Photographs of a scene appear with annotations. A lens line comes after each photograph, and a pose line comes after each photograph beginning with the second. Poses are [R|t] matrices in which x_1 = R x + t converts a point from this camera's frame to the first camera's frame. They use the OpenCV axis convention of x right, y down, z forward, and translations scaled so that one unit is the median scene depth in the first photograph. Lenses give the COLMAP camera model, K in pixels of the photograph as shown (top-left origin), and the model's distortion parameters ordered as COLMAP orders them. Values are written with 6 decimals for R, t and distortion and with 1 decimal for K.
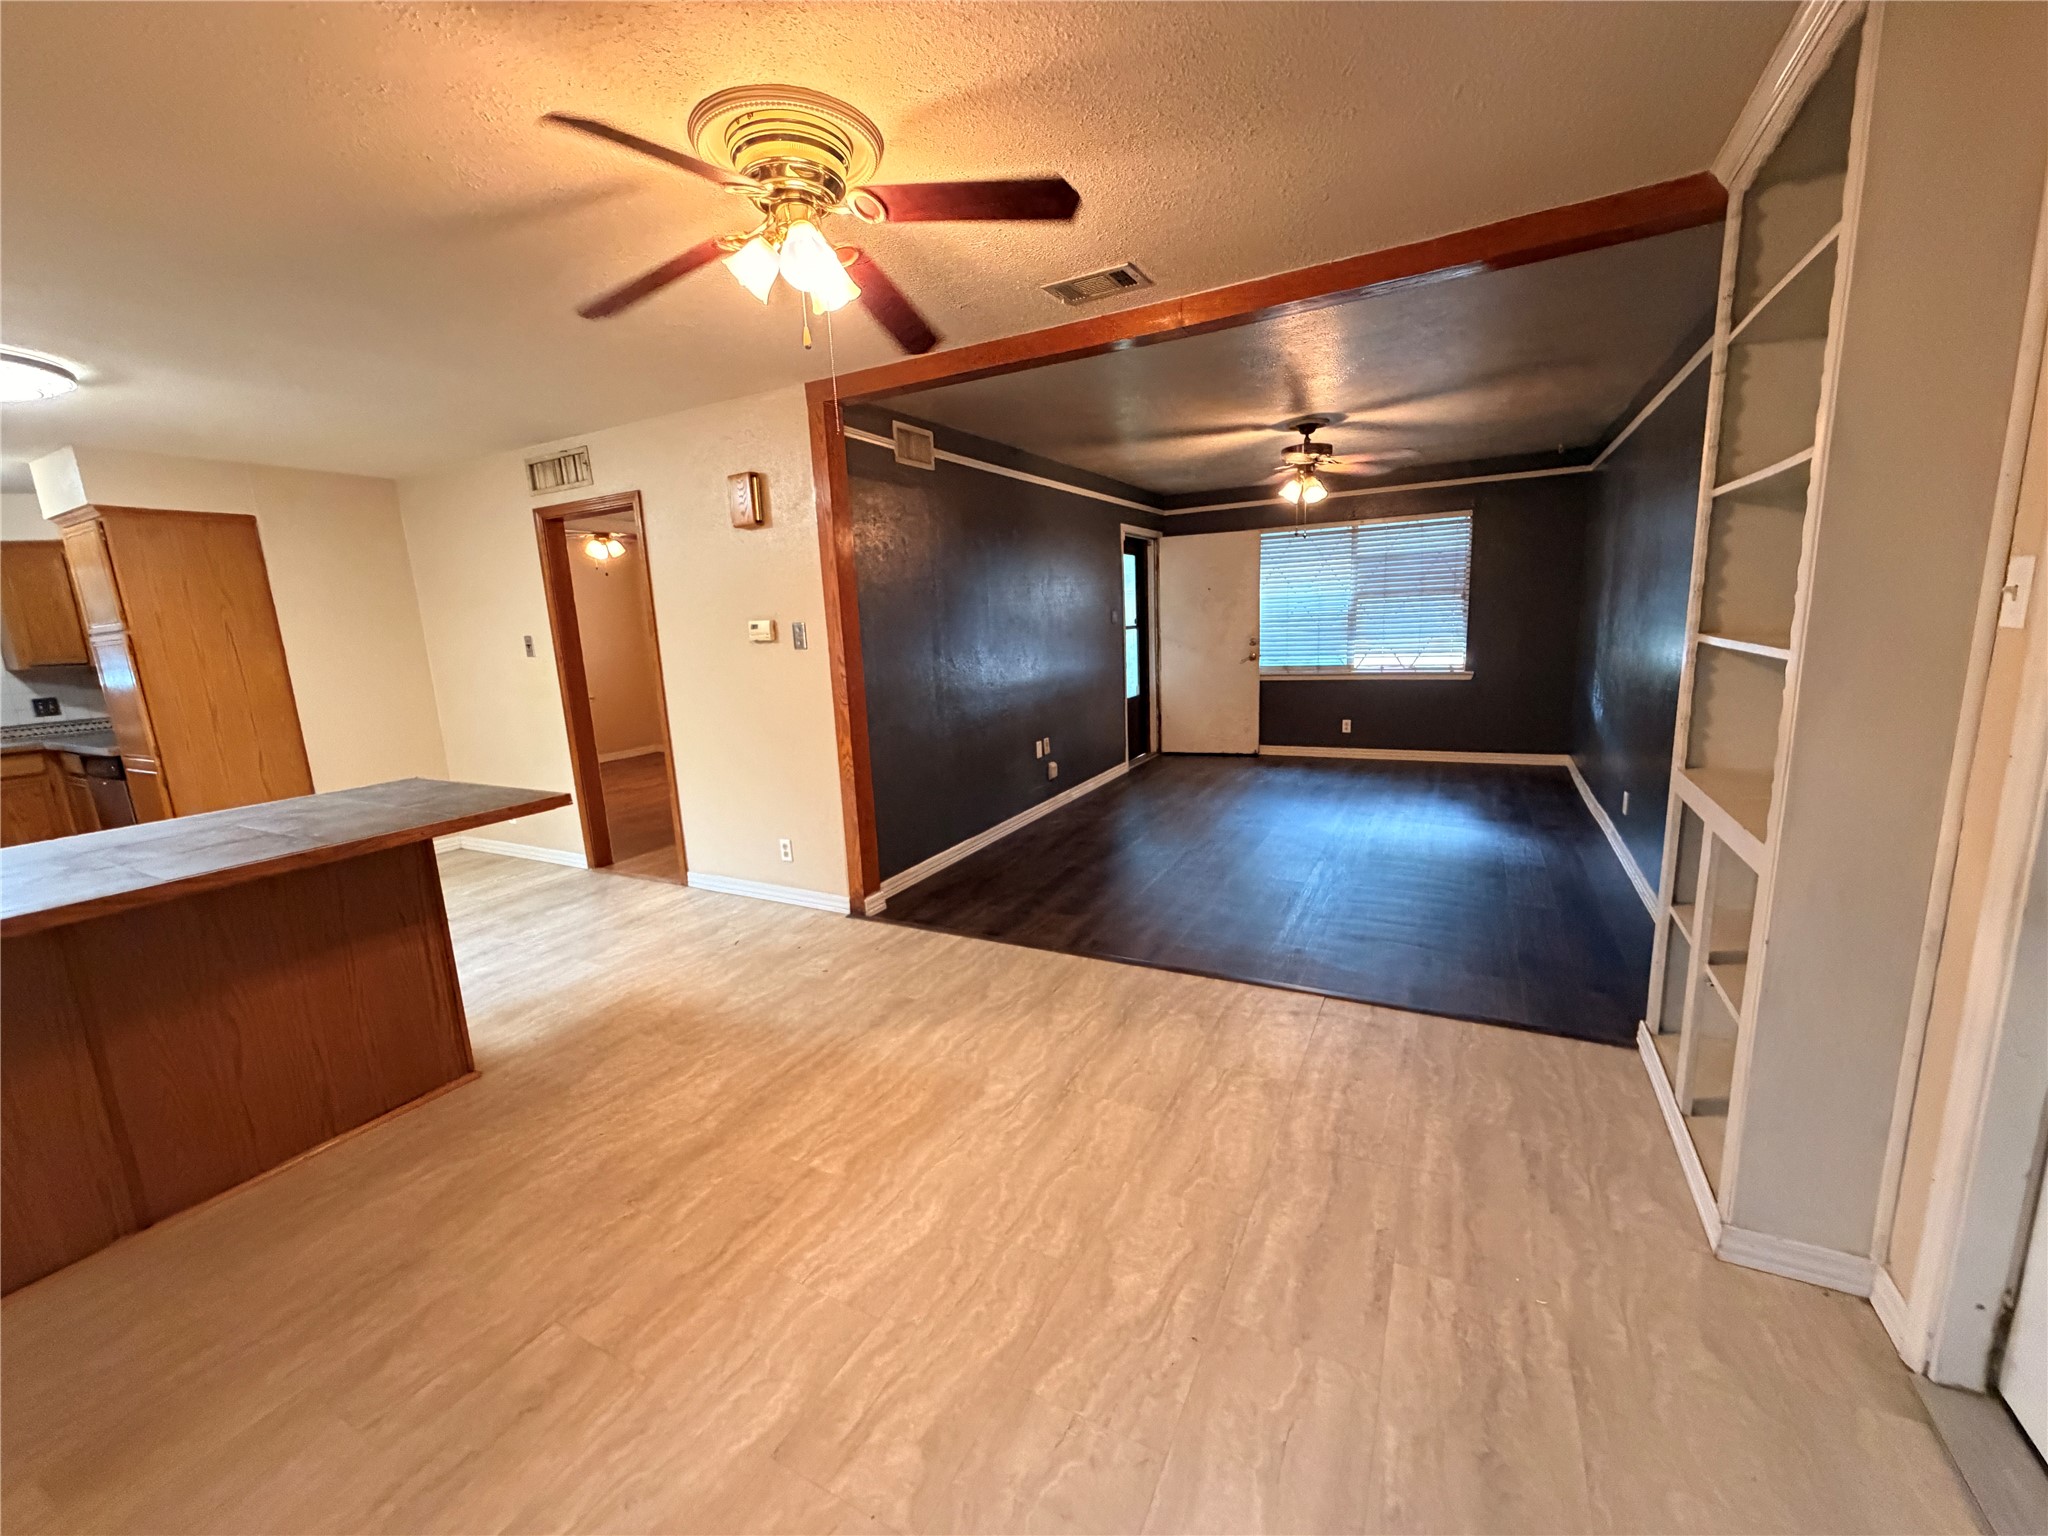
lens RADIAL K [[817.1, 0, 1016.9], [0, 817.1, 770.1], [0, 0, 1]] dist [0.000100, 0.000118]
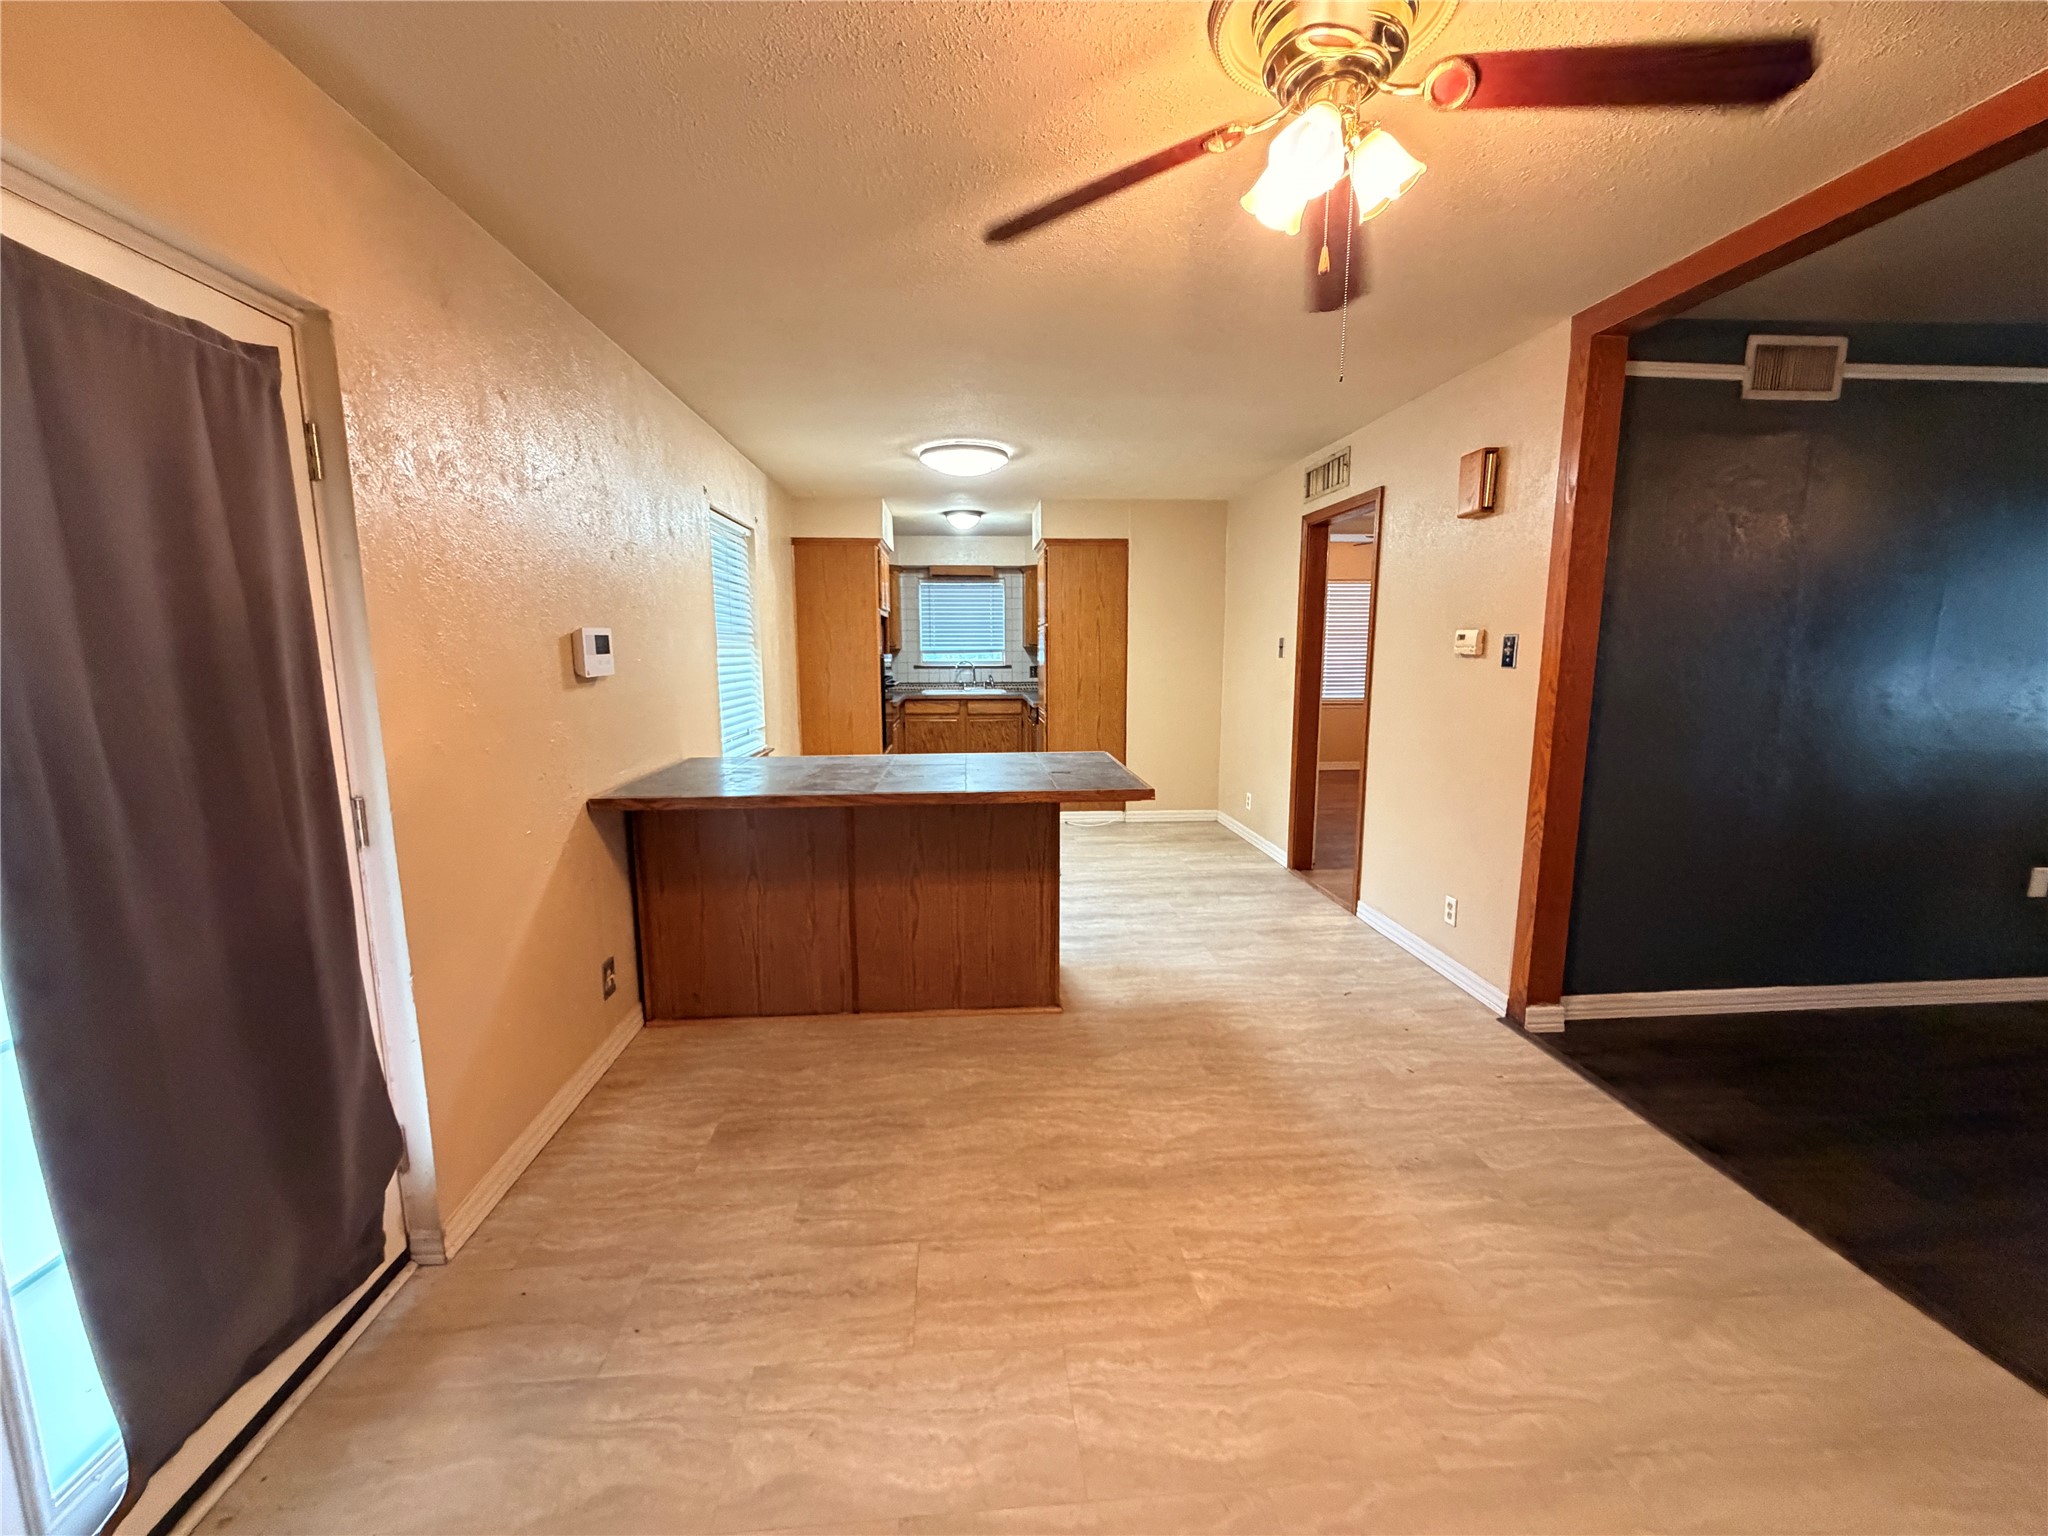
lens RADIAL K [[817.1, 0, 1016.9], [0, 817.1, 770.1], [0, 0, 1]] dist [0.000100, 0.000118]
pose [[0.538708, 0.172433, -0.824658, 0.152899], [-0.177728, 0.980062, 0.088826, -0.040426], [0.823533, 0.098714, 0.558613, 0.197161]]
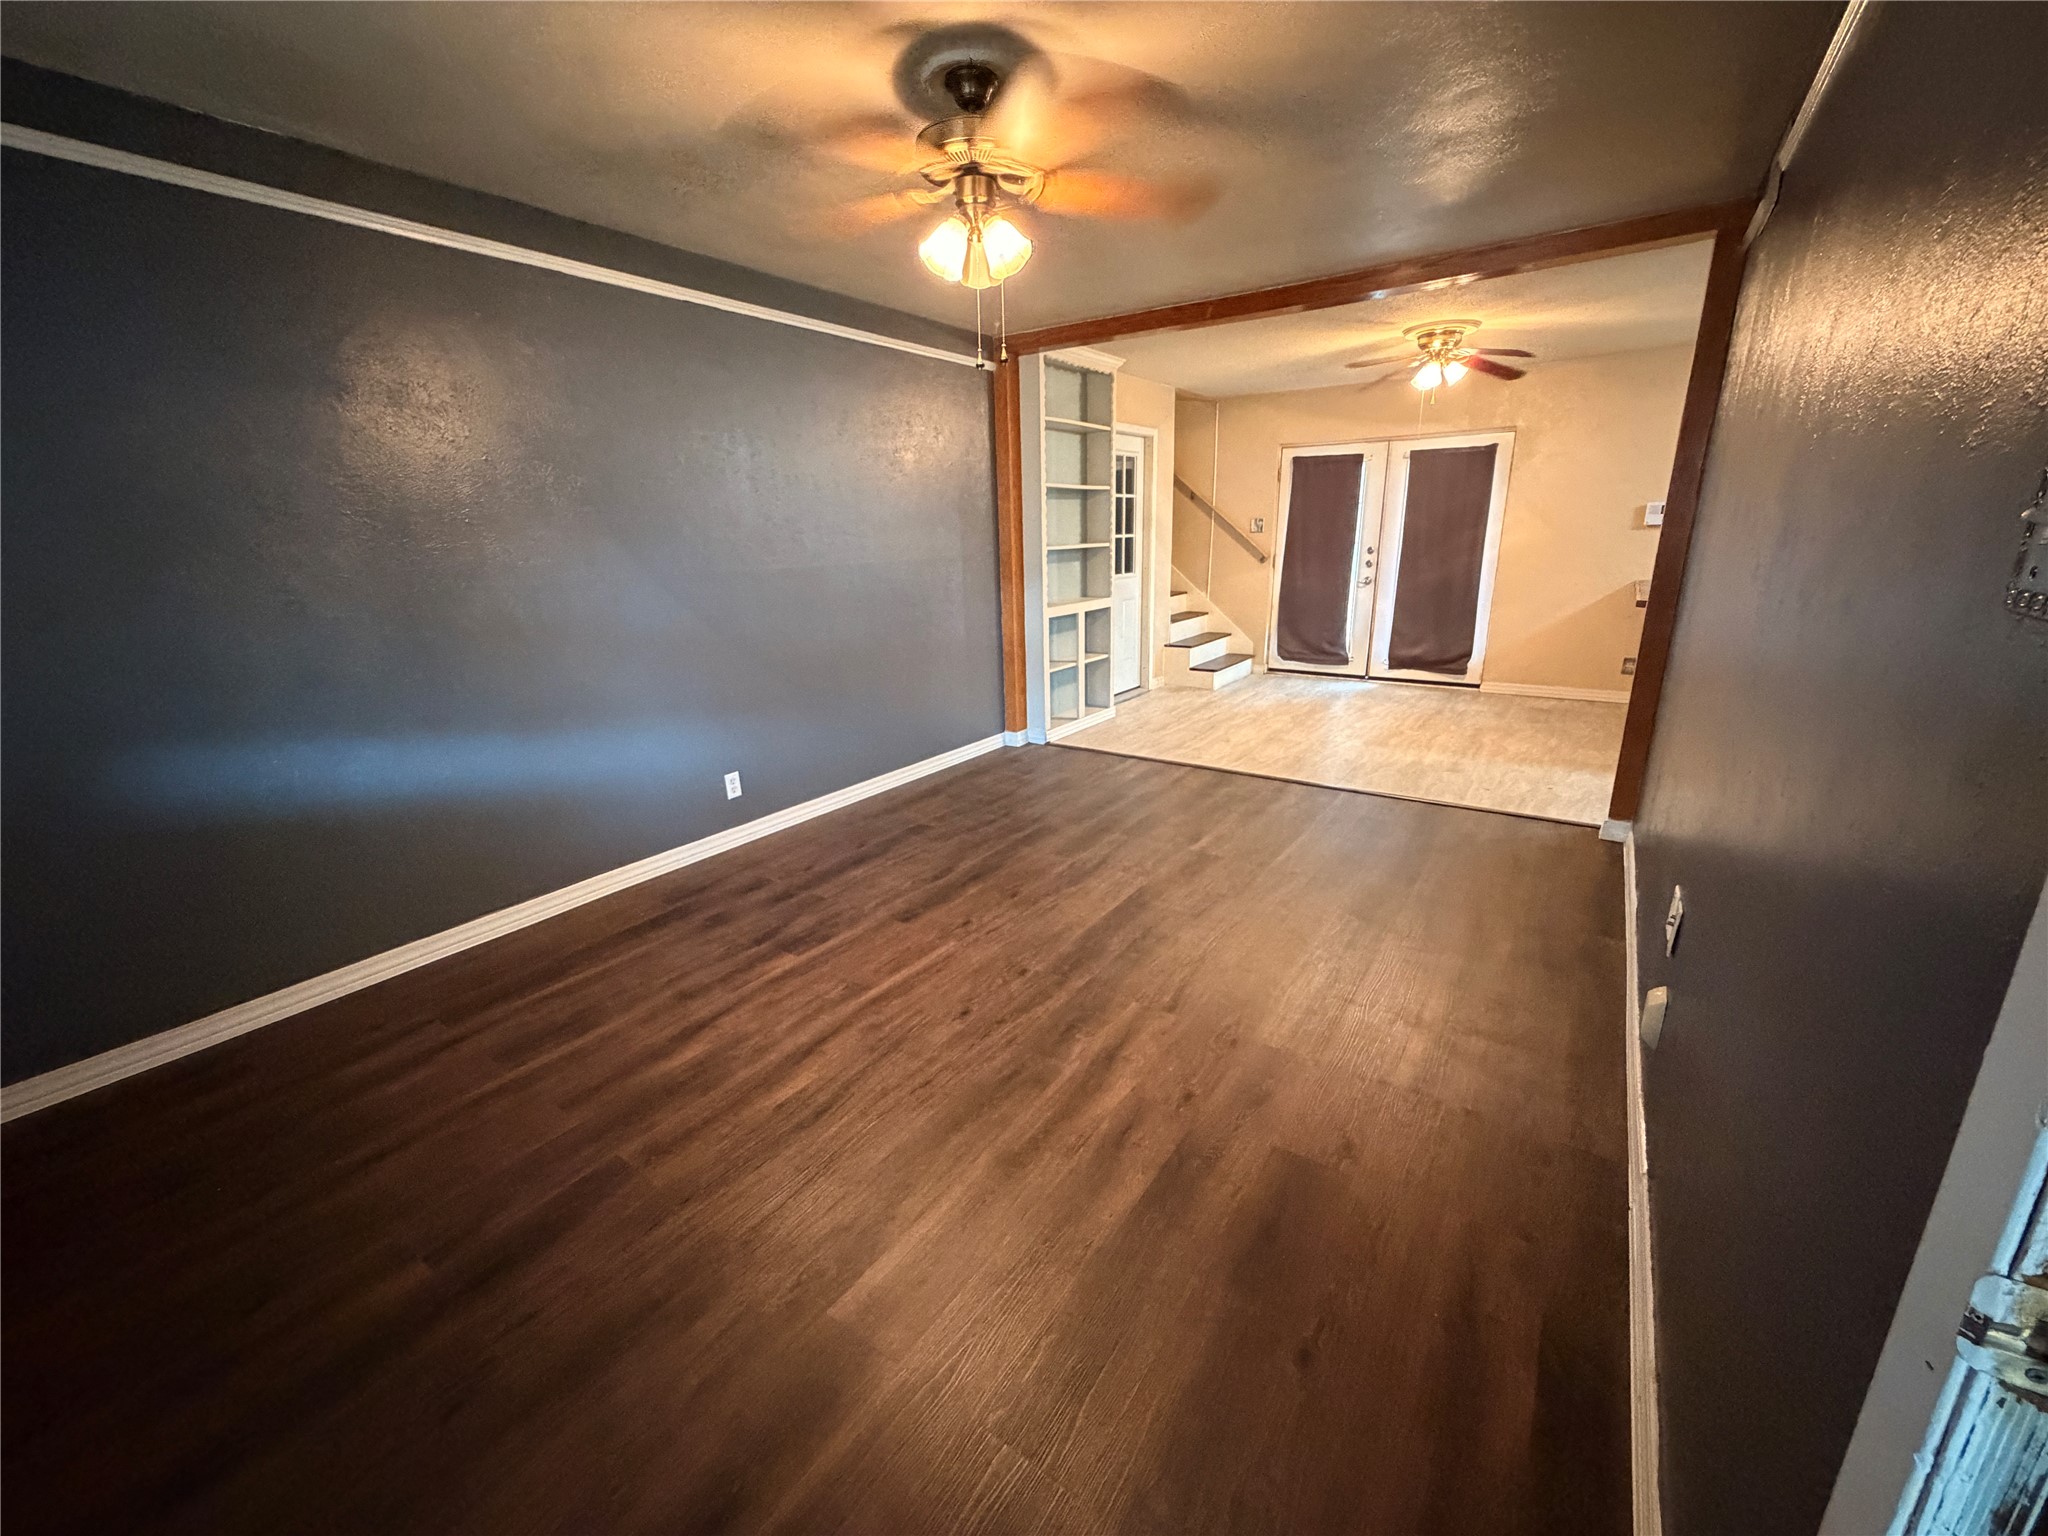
lens RADIAL K [[817.1, 0, 1016.9], [0, 817.1, 770.1], [0, 0, 1]] dist [0.000100, 0.000118]
pose [[-0.991063, 0.033773, 0.129045, 0.393830], [0.088530, 0.890174, 0.446938, -0.392893], [-0.099778, 0.454368, -0.885208, 2.045969]]
